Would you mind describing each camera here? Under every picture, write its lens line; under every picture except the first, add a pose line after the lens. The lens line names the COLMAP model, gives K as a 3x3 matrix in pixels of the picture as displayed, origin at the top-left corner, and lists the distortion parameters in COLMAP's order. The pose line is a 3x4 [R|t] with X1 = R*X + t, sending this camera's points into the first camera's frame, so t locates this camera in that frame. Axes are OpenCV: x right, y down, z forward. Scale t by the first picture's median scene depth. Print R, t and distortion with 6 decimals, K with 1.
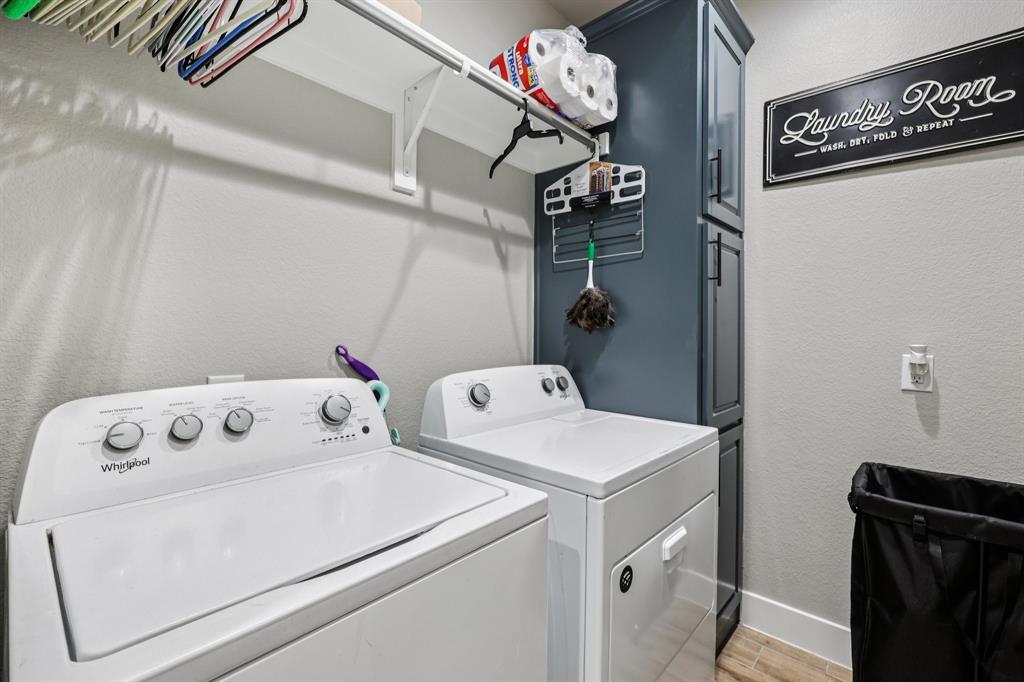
lens RADIAL K [[446.7, 0, 511.9], [0, 446.7, 337.7], [0, 0, 1]] dist [0.003845, 0.000714]
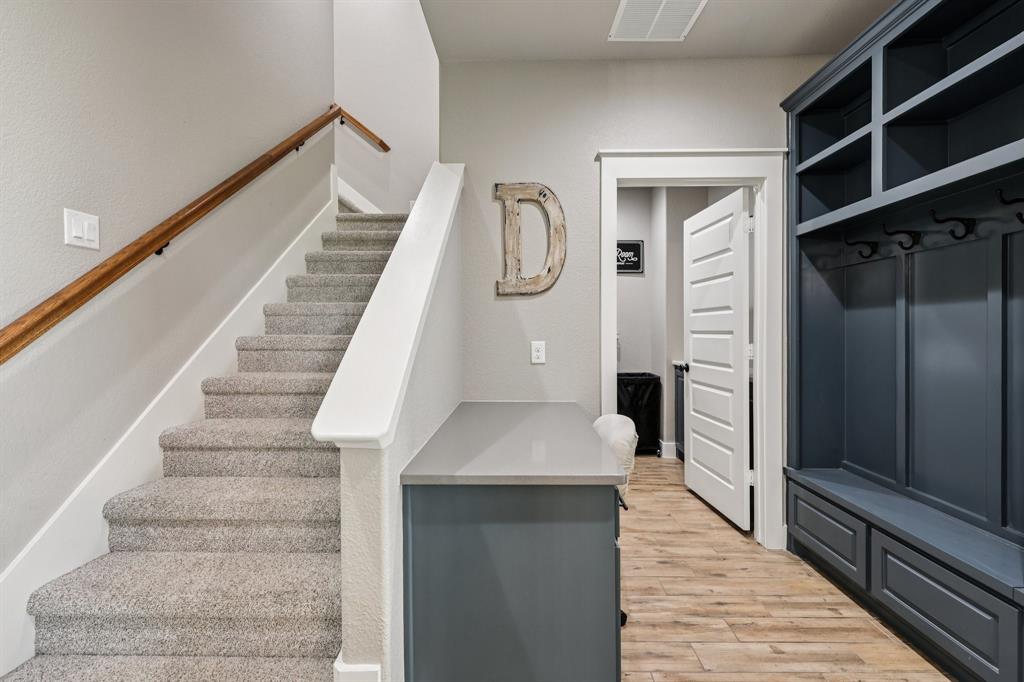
lens RADIAL K [[446.7, 0, 513.3], [0, 446.7, 337.9], [0, 0, 1]] dist [0.003845, 0.000714]
pose [[0.750593, -0.010009, 0.660689, -2.138363], [0.004382, 0.999939, 0.010170, 0.024654], [-0.660750, -0.004738, 0.750591, -1.087082]]
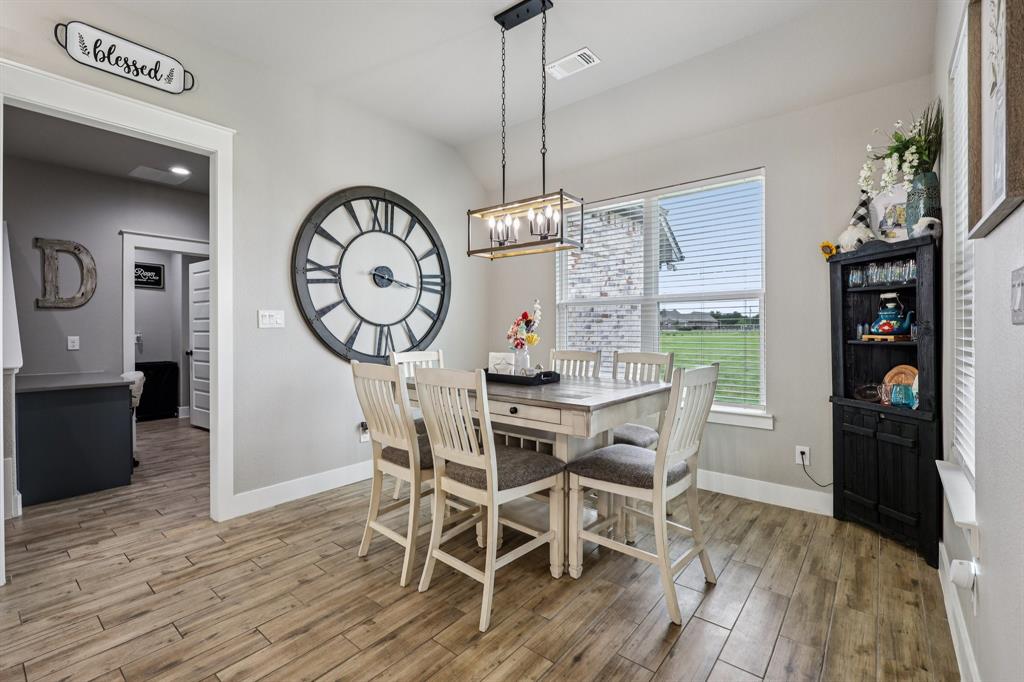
lens RADIAL K [[446.7, 0, 515.0], [0, 446.7, 331.5], [0, 0, 1]] dist [0.003845, 0.000714]
pose [[-0.059849, -0.000453, 0.998207, -4.488589], [0.001277, 0.999999, 0.000530, 0.025526], [-0.998207, 0.001306, -0.059848, -2.917295]]
